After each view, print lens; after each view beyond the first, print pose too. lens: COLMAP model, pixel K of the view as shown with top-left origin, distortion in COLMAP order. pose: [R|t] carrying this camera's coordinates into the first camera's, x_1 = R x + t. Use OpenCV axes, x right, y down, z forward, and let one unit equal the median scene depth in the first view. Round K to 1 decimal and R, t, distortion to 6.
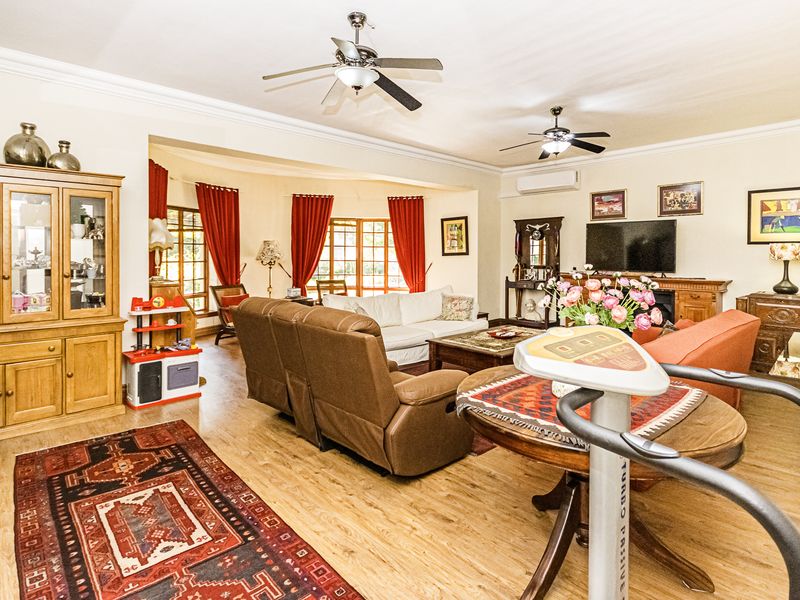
lens RADIAL K [[433.8, 0, 400.0], [0, 433.8, 268.4], [0, 0, 1]] dist [0.003218, 0.001964]
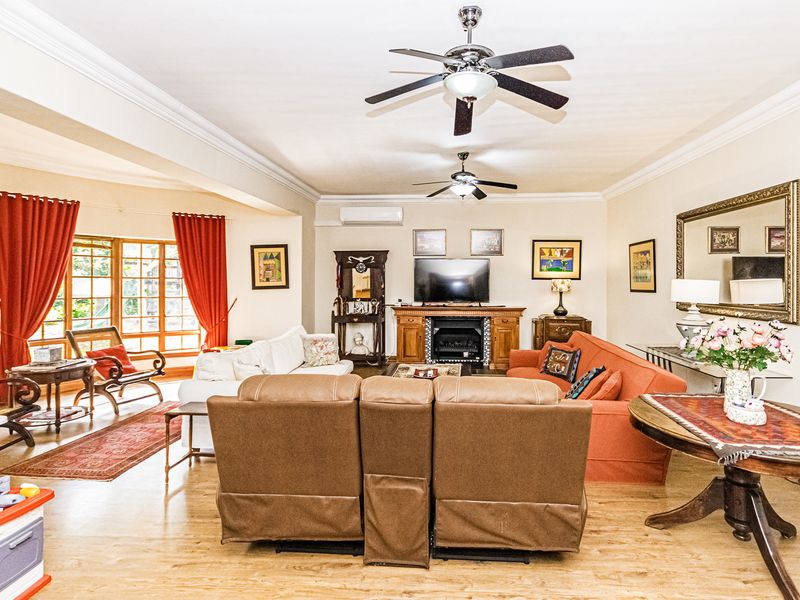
lens RADIAL K [[443.9, 0, 401.2], [0, 443.9, 291.1], [0, 0, 1]] dist [0.001065, 0.000609]
pose [[0.733770, -0.022032, 0.679041, -0.295388], [0.023755, 0.999695, 0.006766, -0.026714], [-0.678983, 0.011166, 0.734069, 0.188683]]
